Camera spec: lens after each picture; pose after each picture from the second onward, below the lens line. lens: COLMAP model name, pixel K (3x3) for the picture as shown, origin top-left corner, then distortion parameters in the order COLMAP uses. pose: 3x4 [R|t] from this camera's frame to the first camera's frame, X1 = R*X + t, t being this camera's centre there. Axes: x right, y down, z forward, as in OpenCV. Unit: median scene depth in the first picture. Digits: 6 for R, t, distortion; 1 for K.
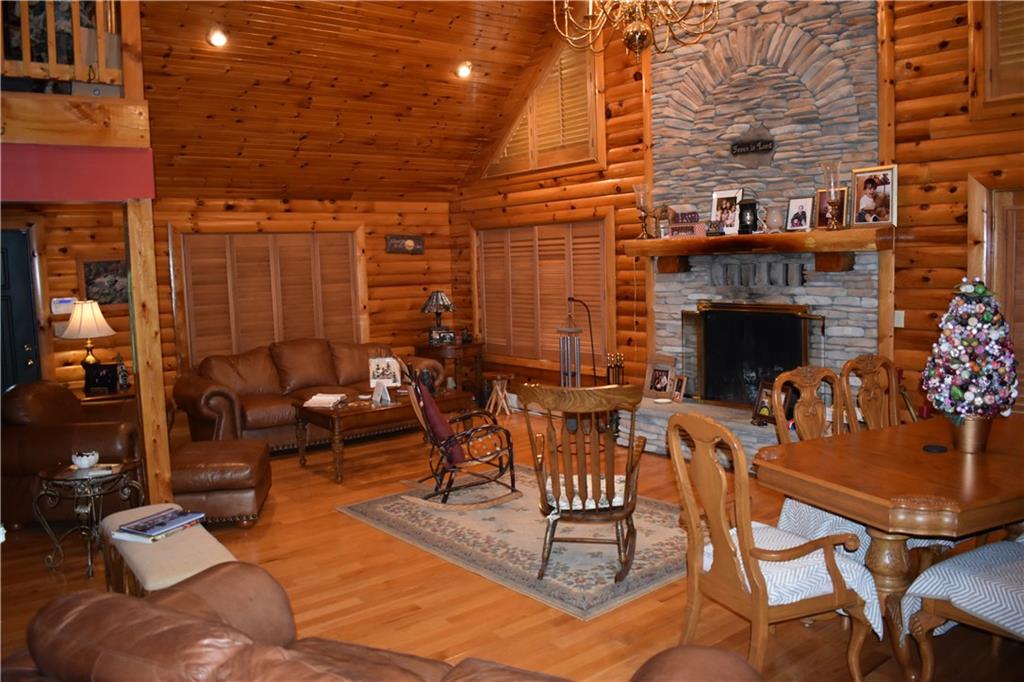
lens RADIAL K [[798.4, 0, 512.0], [0, 798.4, 341.0], [0, 0, 1]] dist [-0.094832, 0.008197]
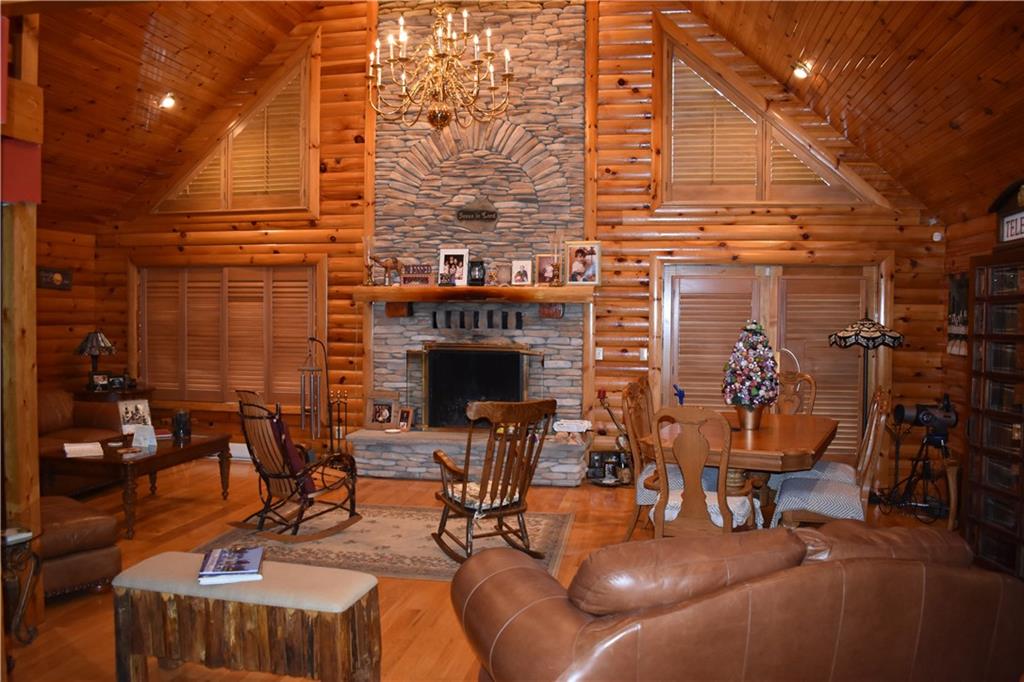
lens RADIAL K [[798.4, 0, 512.0], [0, 798.4, 341.0], [0, 0, 1]] dist [-0.094832, 0.008197]
pose [[0.757662, 0.012353, 0.652530, -0.449346], [0.033609, 0.997756, -0.057913, 0.021261], [-0.651781, 0.065810, 0.755546, 0.042131]]
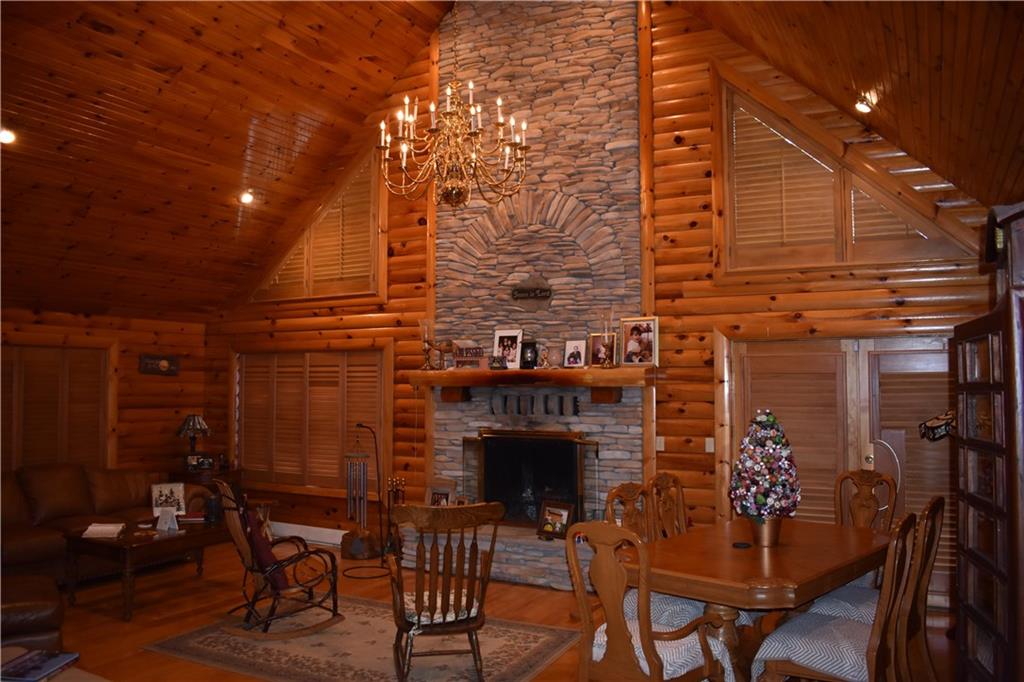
lens RADIAL K [[798.4, 0, 512.0], [0, 798.4, 341.0], [0, 0, 1]] dist [-0.094832, 0.008197]
pose [[0.918053, 0.052367, 0.392984, -0.171096], [0.011221, 0.987409, -0.157789, 0.004955], [-0.396298, 0.149268, 0.905906, -0.031892]]
